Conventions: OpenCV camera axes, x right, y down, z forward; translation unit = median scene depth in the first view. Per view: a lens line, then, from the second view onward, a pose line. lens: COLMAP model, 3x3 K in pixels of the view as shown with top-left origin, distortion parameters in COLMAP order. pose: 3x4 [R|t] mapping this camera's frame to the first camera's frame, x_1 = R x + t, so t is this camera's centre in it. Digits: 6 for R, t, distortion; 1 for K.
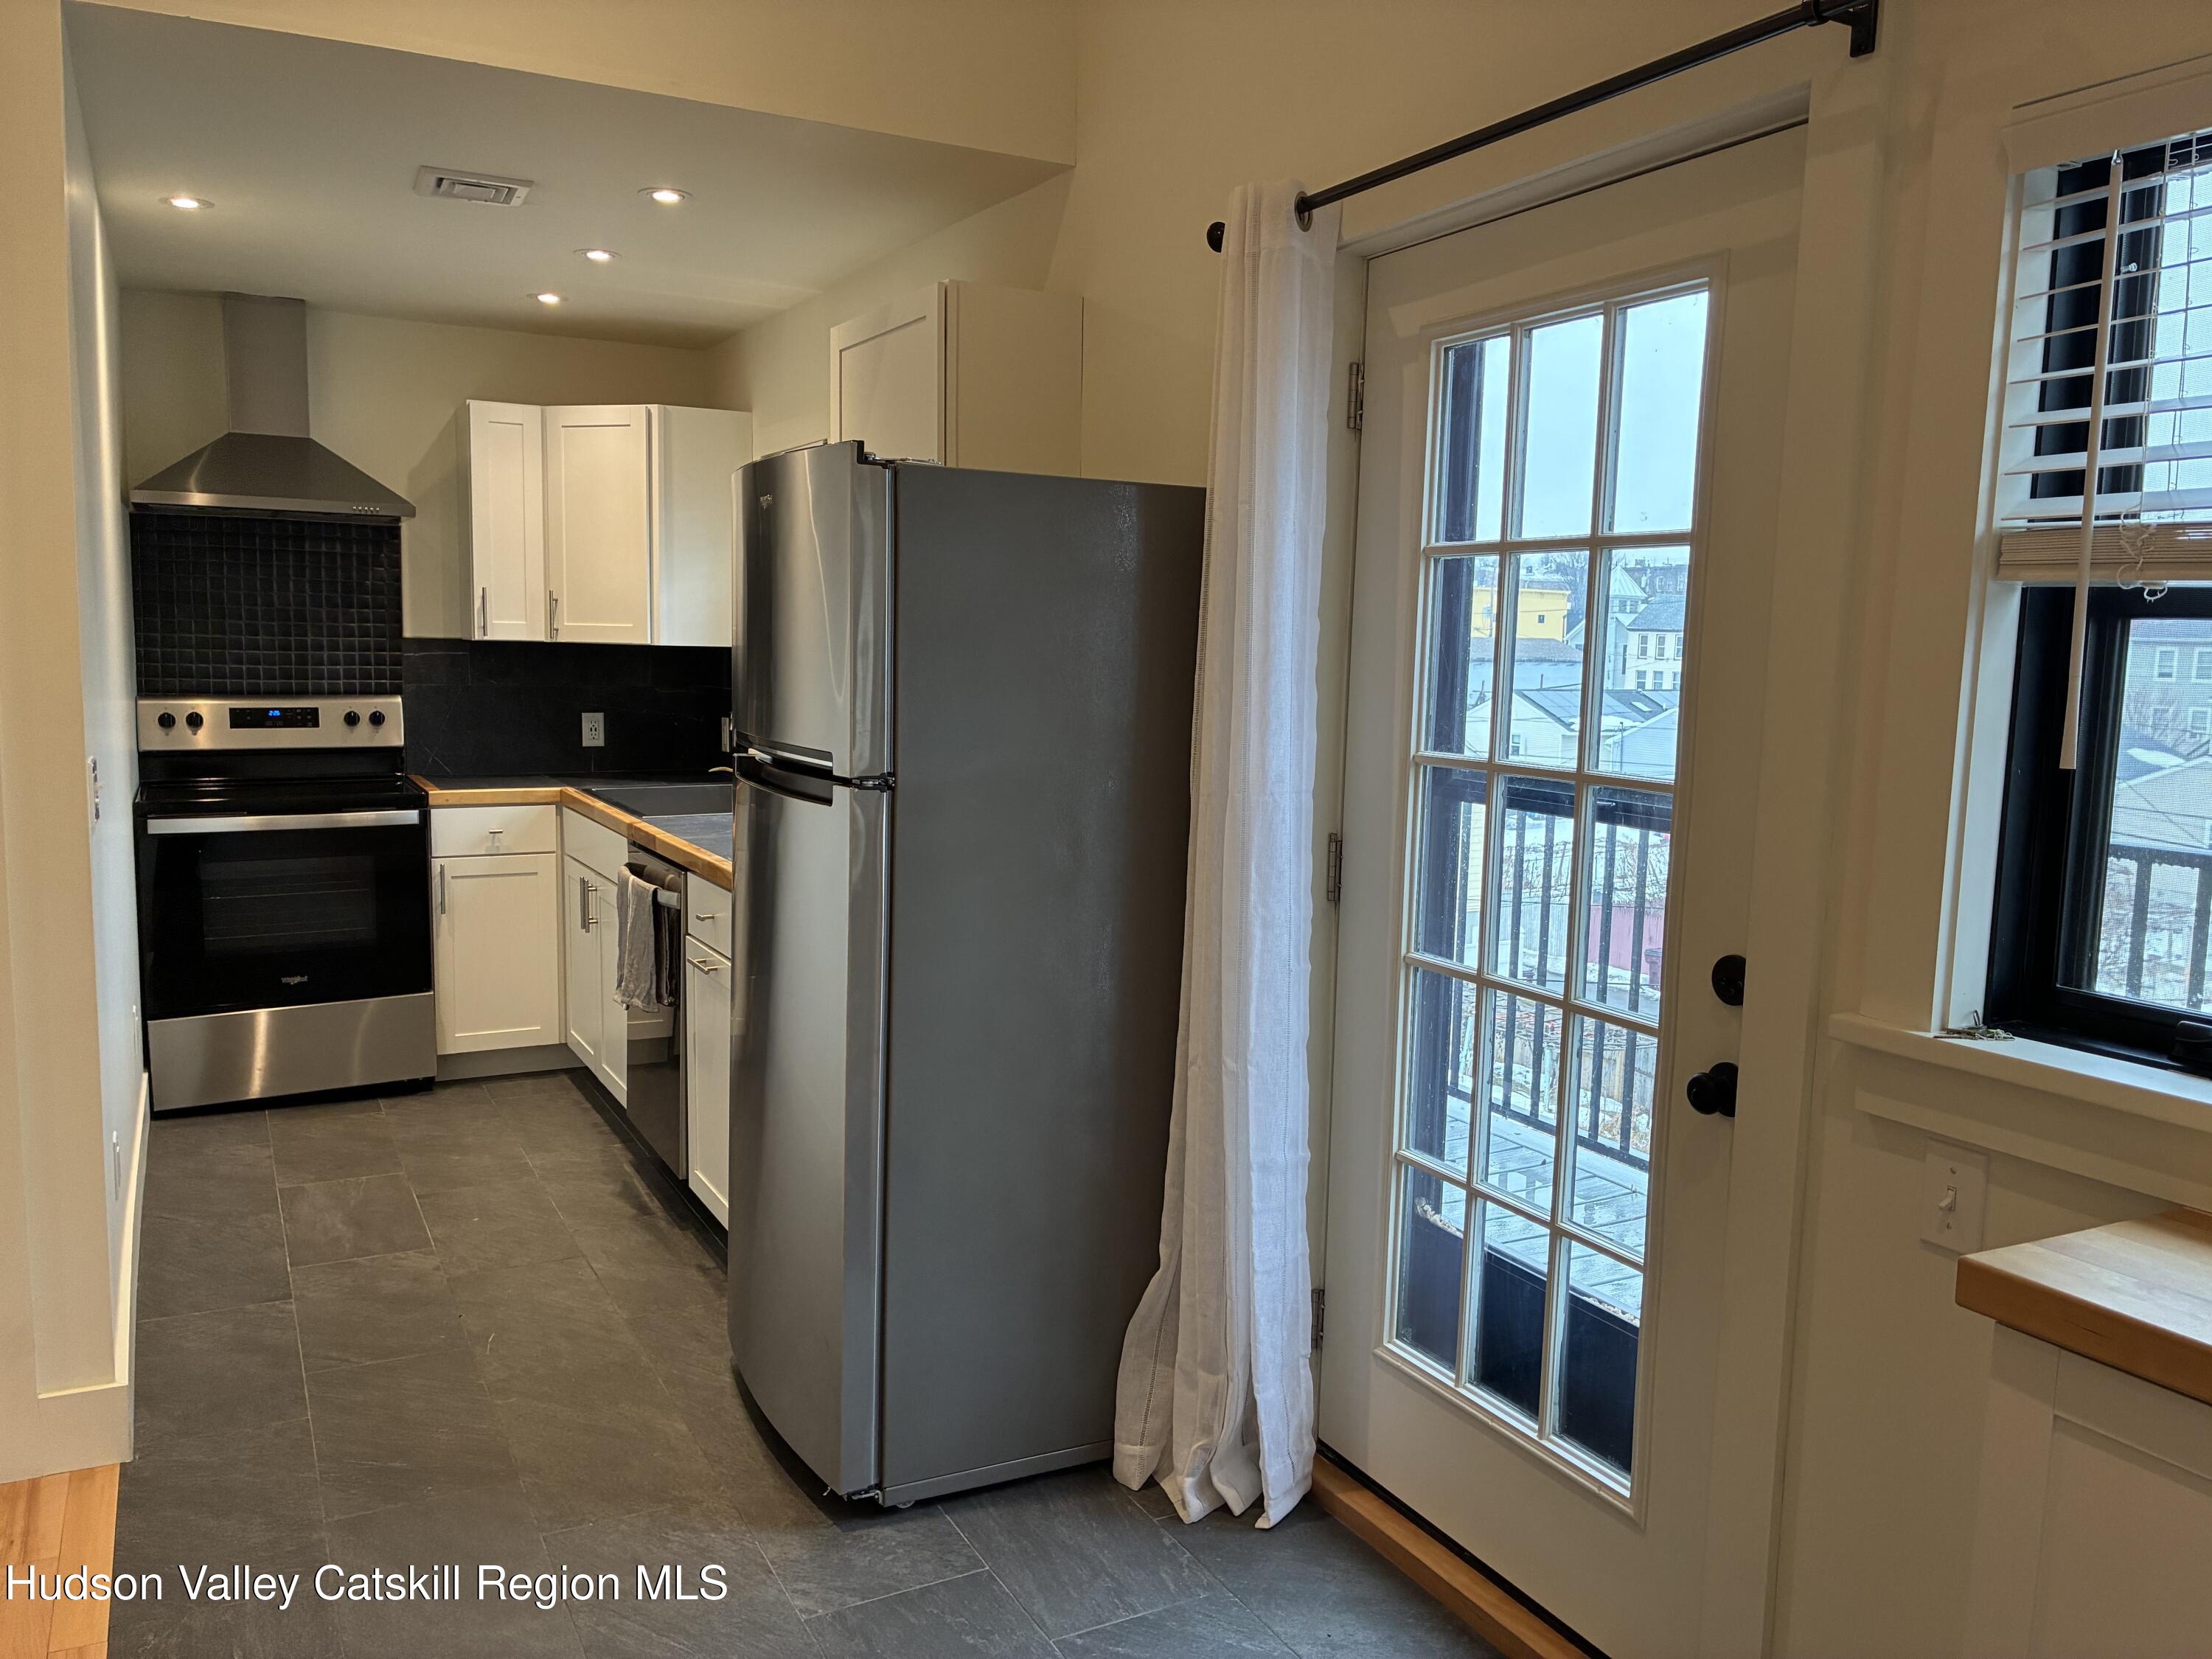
lens RADIAL K [[1691.2, 0, 1091.4], [0, 1691.2, 836.6], [0, 0, 1]] dist [0.030020, -0.023742]
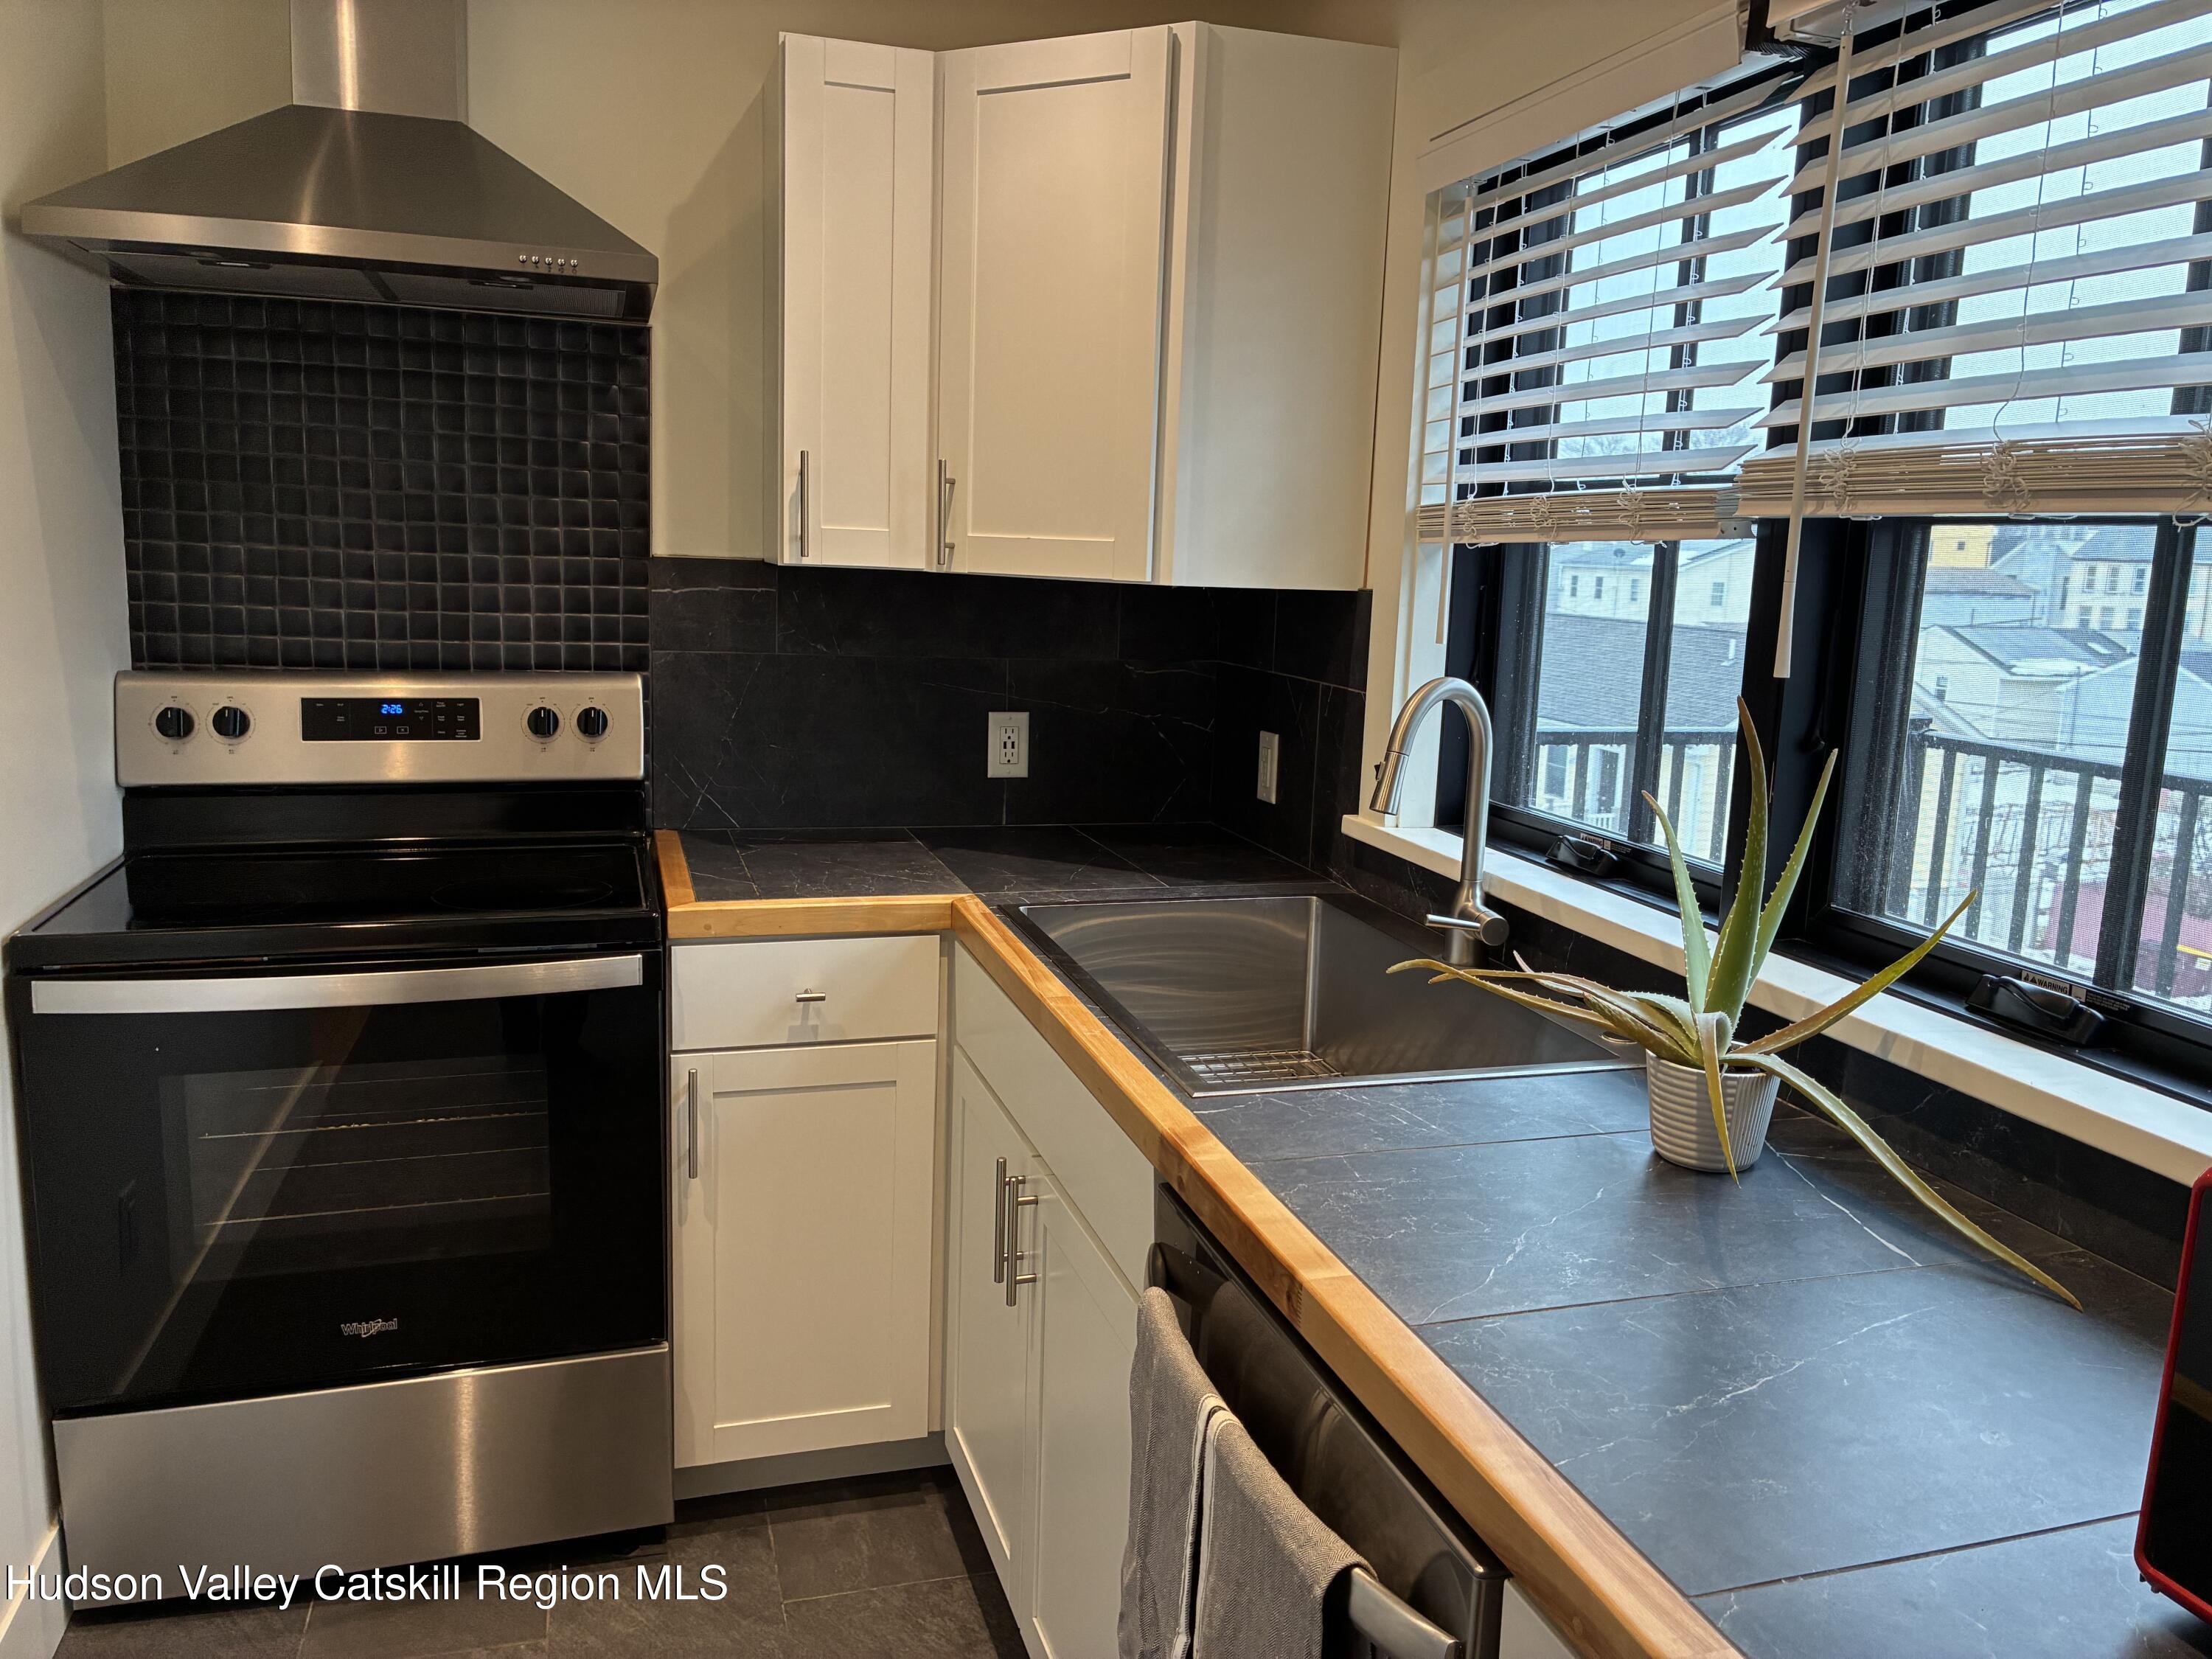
lens RADIAL K [[1691.2, 0, 1100.6], [0, 1691.2, 839.3], [0, 0, 1]] dist [0.030020, -0.023742]
pose [[0.981320, 0.046908, -0.186576, -0.184488], [-0.037870, 0.997944, 0.051717, -0.067126], [0.188619, -0.043685, 0.981078, 0.548967]]
